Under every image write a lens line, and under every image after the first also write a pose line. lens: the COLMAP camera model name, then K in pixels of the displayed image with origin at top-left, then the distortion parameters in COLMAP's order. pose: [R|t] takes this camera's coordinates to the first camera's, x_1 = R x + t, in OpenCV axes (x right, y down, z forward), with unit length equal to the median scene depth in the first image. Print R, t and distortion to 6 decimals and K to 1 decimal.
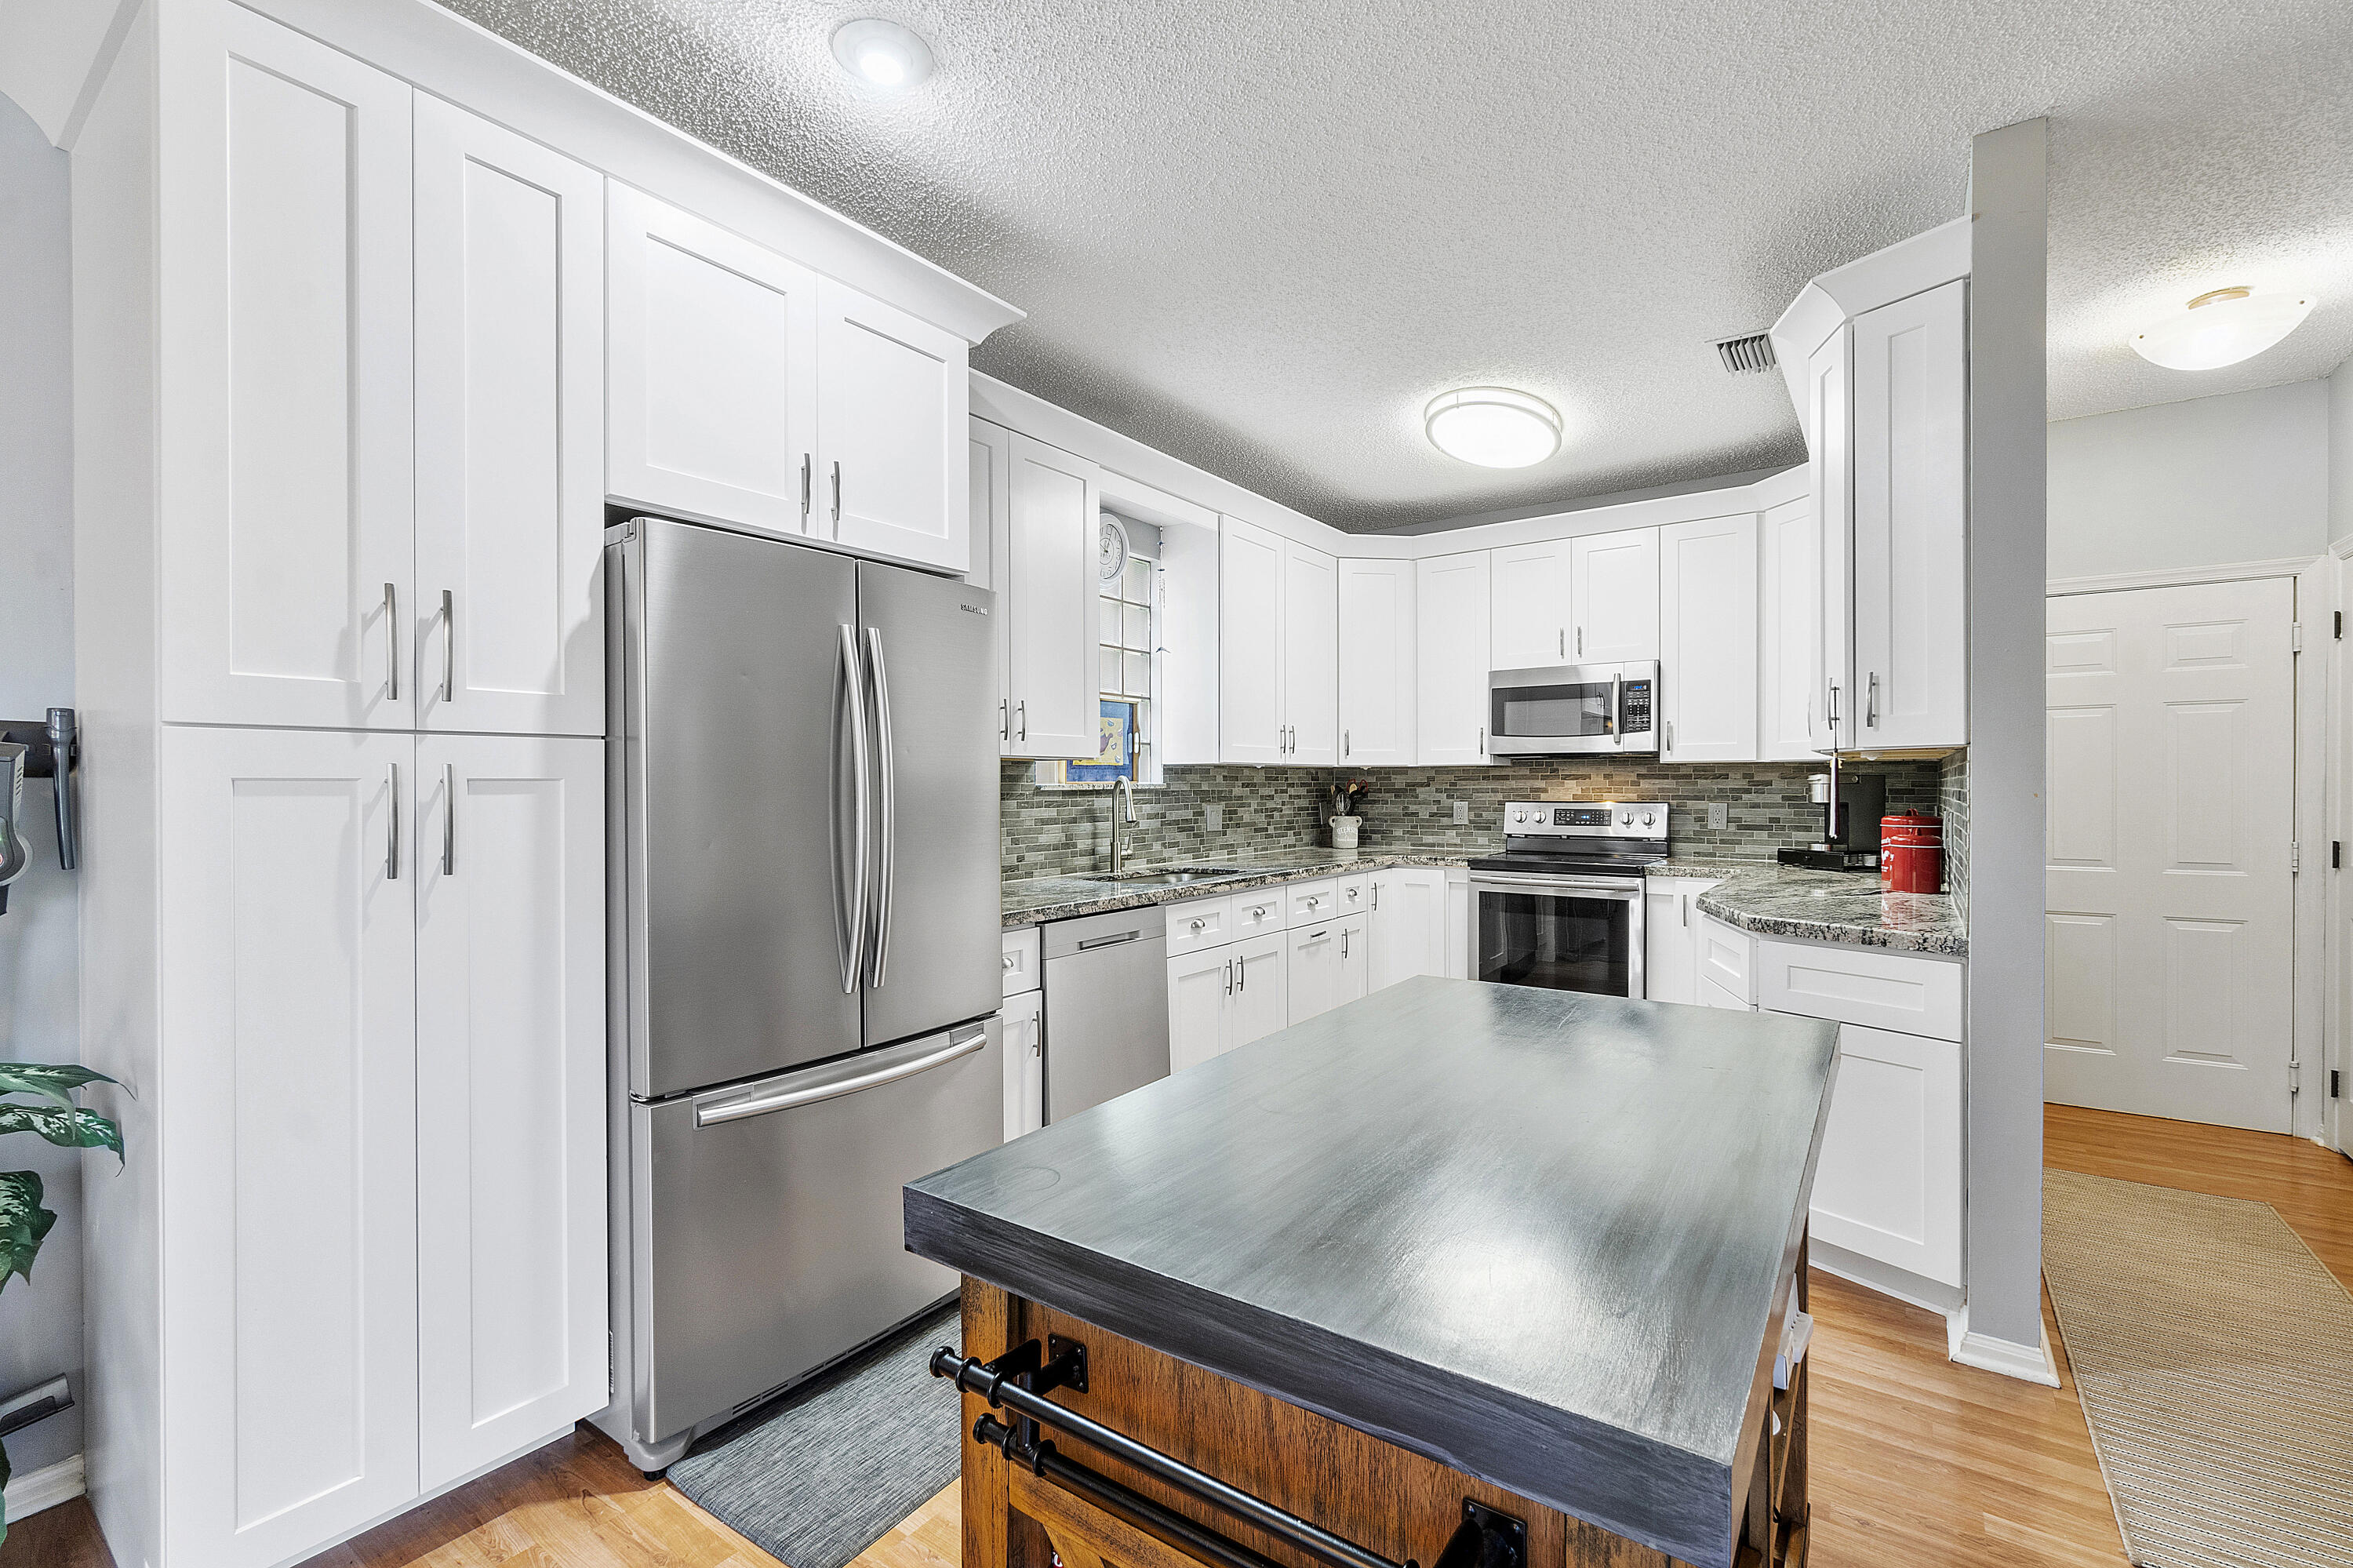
lens RADIAL K [[1001.0, 0, 1176.5], [0, 1001.0, 784.0], [0, 0, 1]] dist [-0.000100, 0.000021]
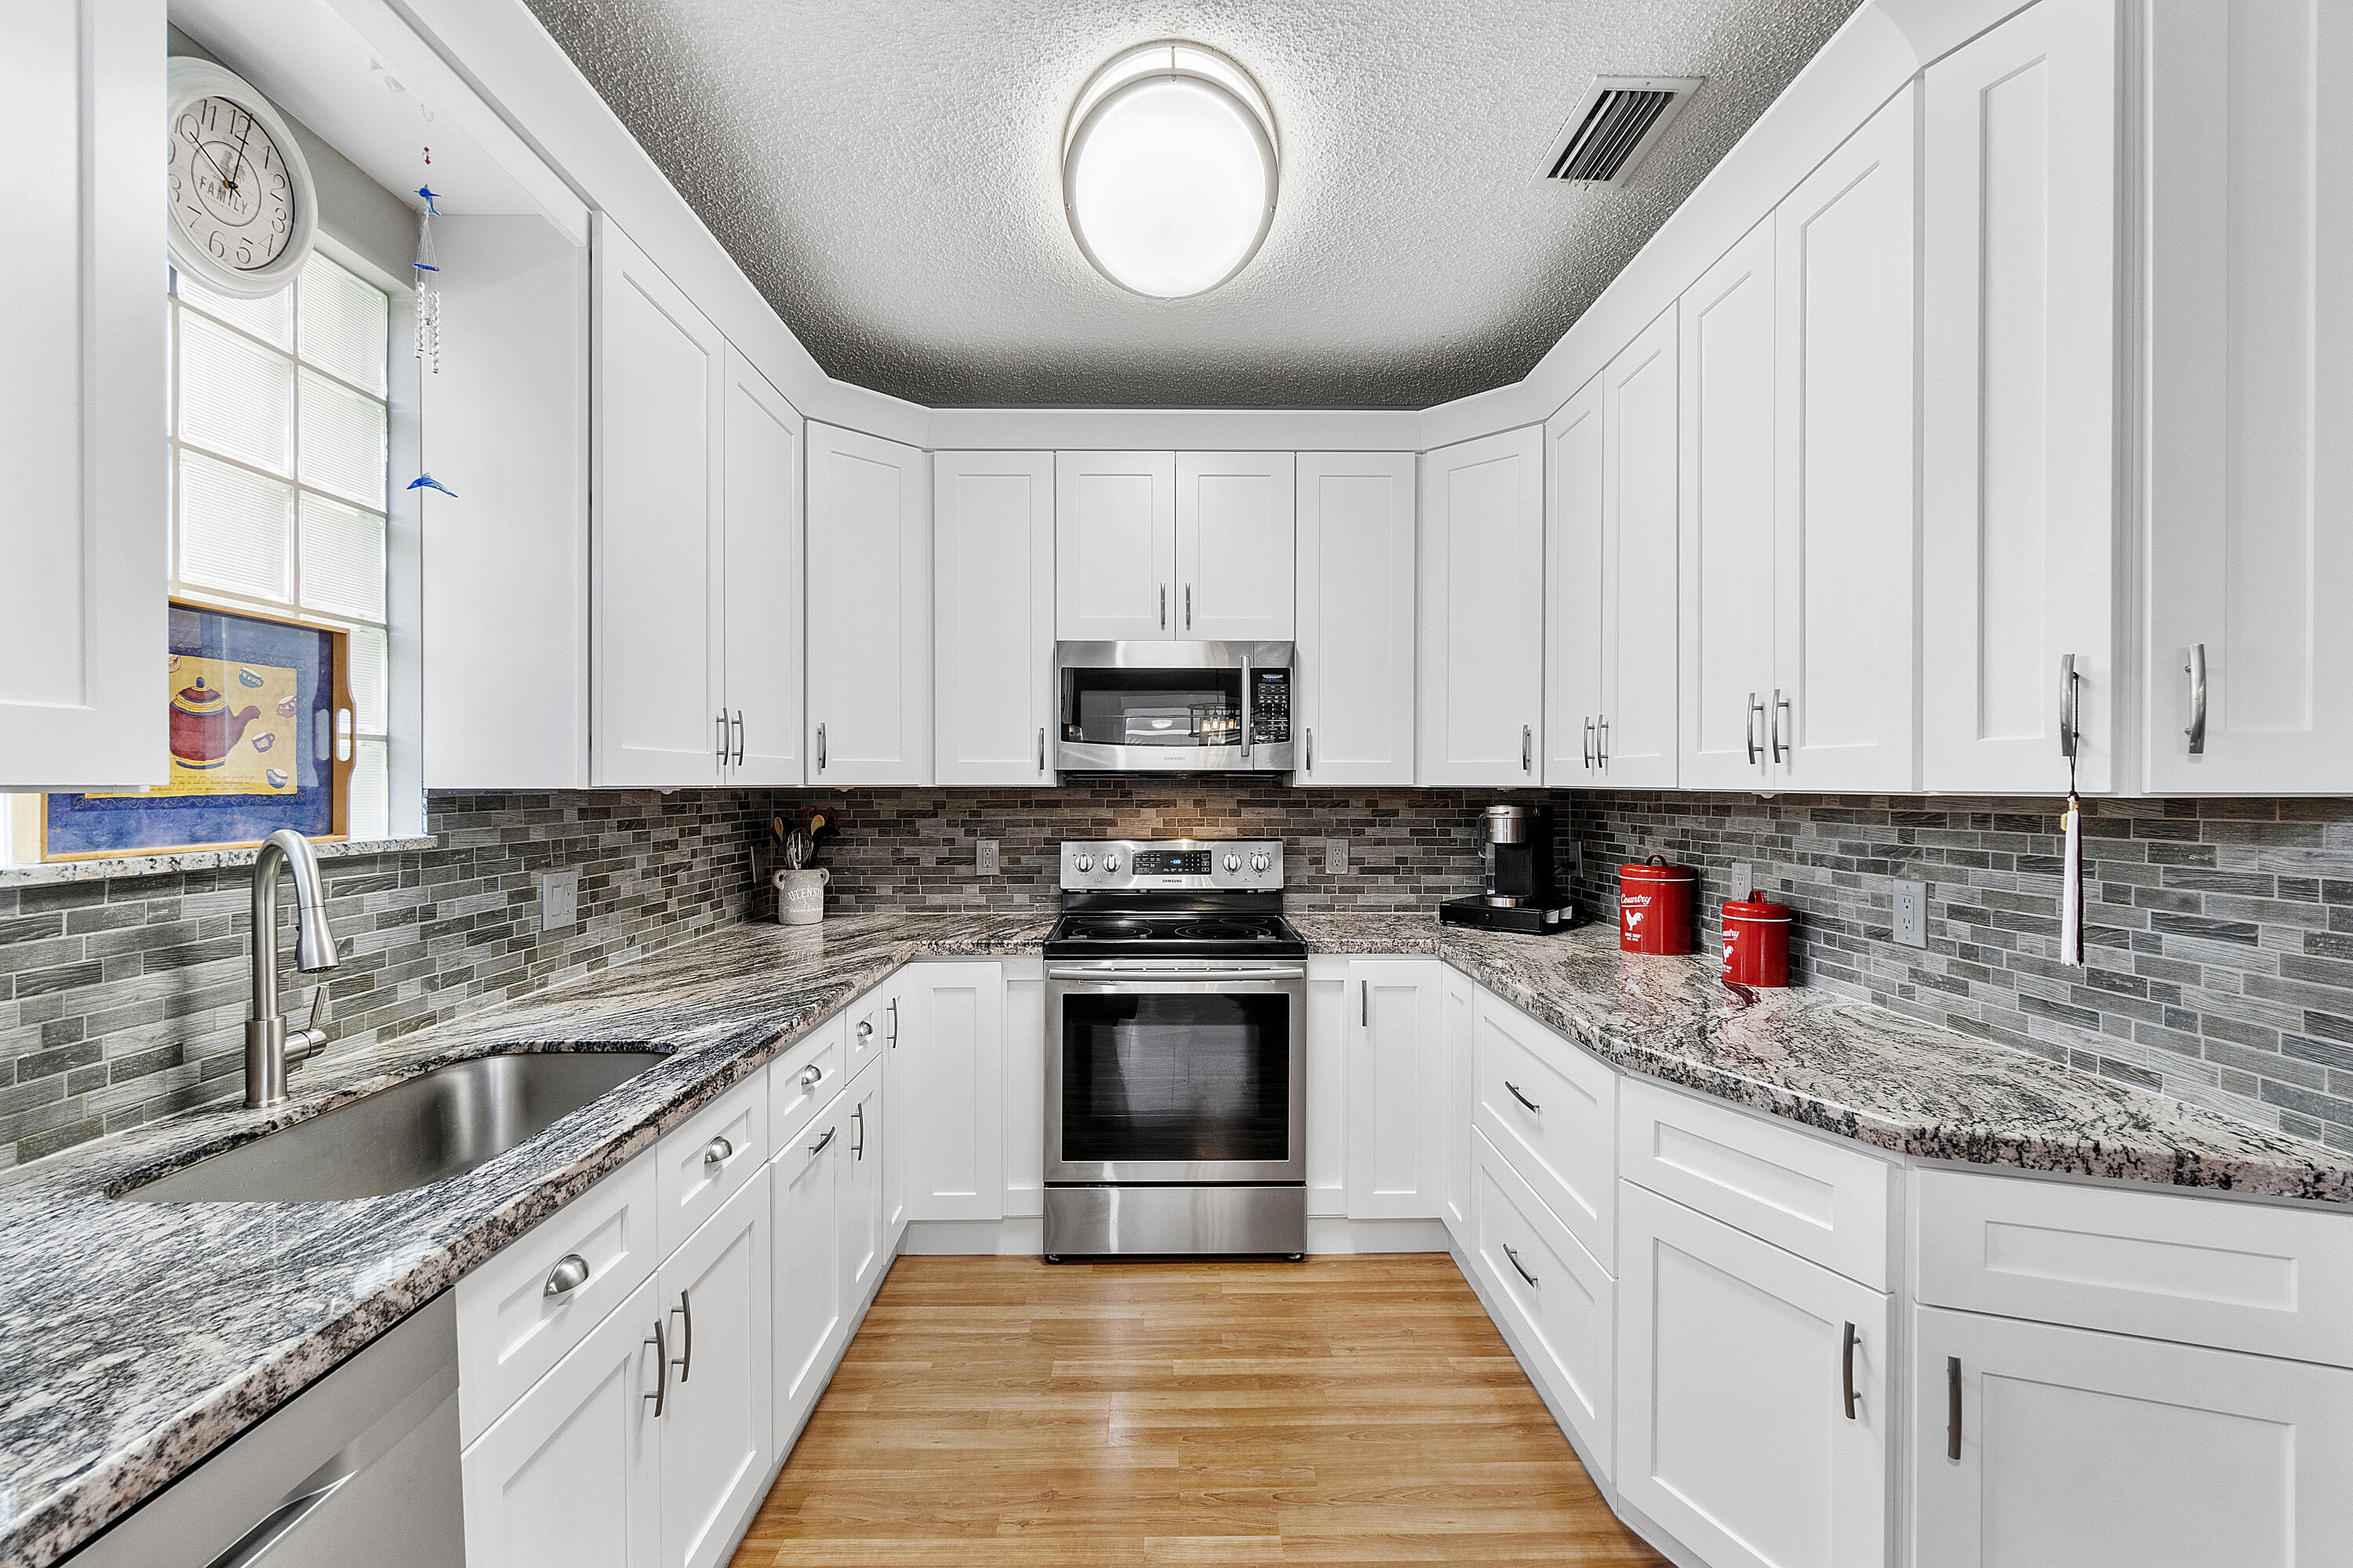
lens RADIAL K [[1013.9, 0, 1175.2], [0, 1013.9, 792.3], [0, 0, 1]] dist [-0.007963, -0.000193]
pose [[0.804326, -0.001278, 0.594187, -0.011907], [-0.002049, 0.999986, 0.004924, -0.020251], [-0.594185, -0.005179, 0.804312, 0.464464]]
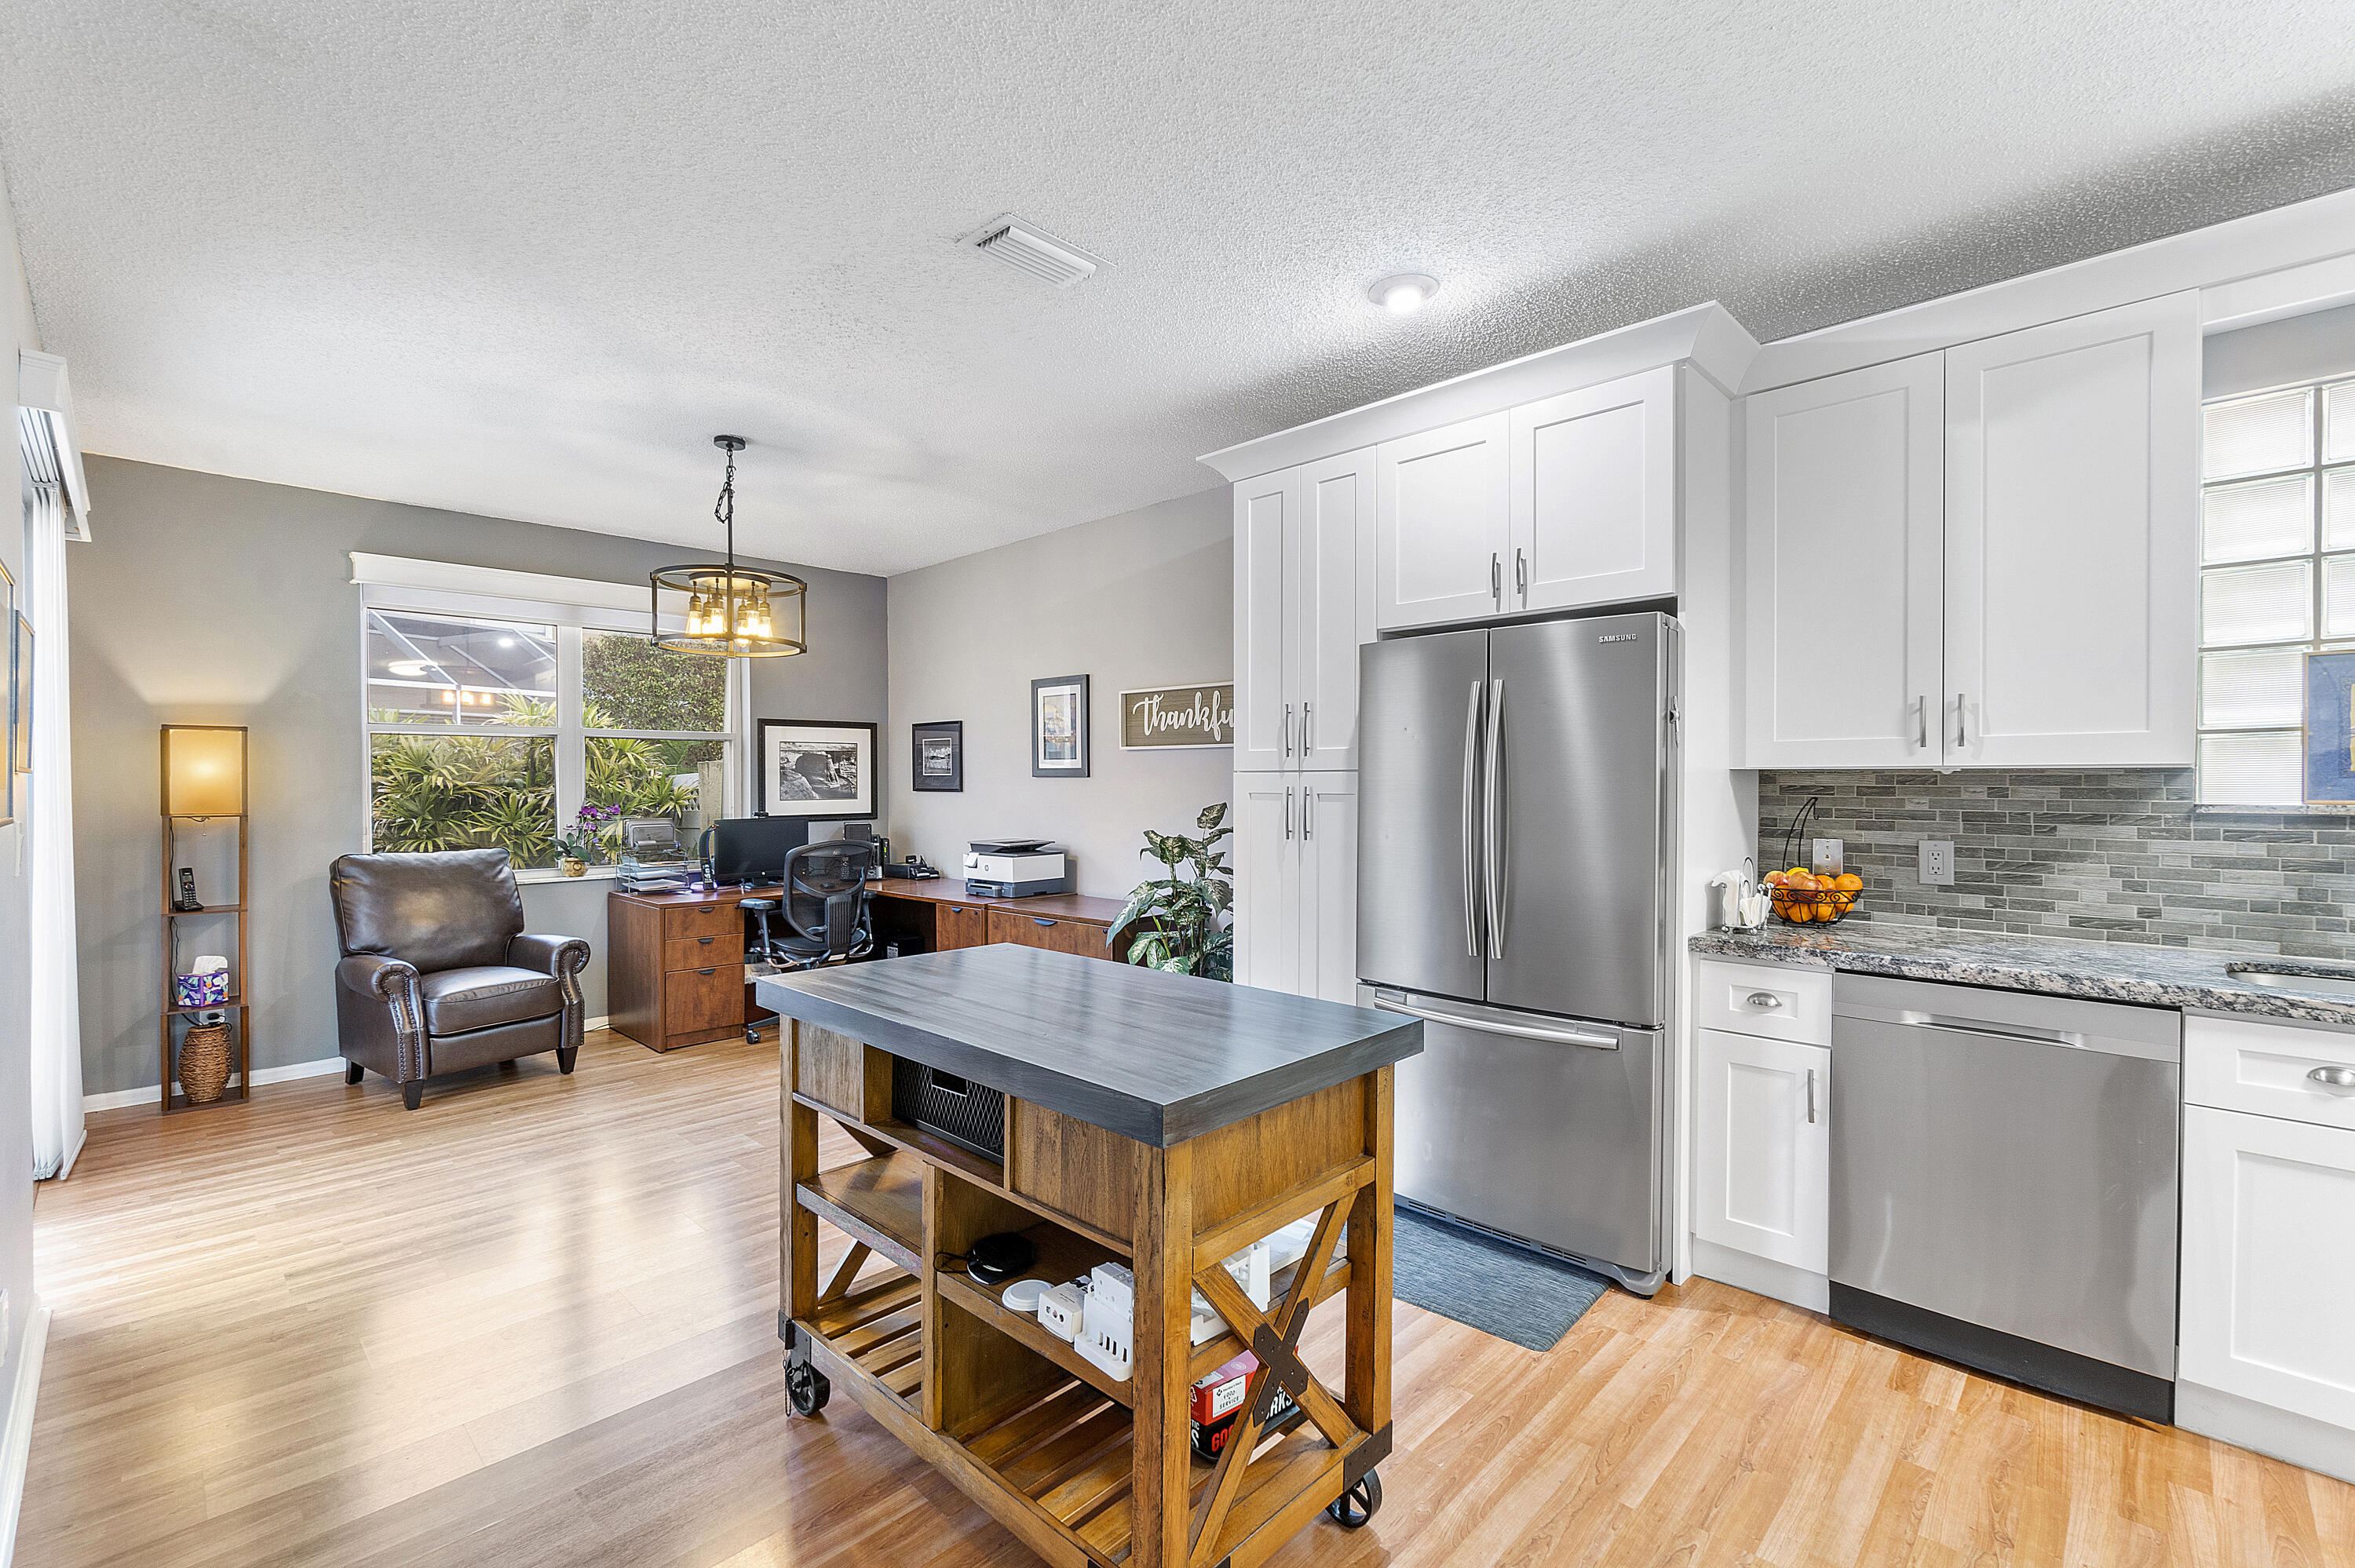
lens RADIAL K [[1001.7, 0, 1177.5], [0, 1001.7, 784.0], [0, 0, 1]] dist [-0.000100, 0.000021]
pose [[-0.148338, 0.009114, -0.988895, 0.487491], [0.000895, 0.999958, 0.009082, -0.015156], [0.988936, 0.000462, -0.148340, 0.366657]]
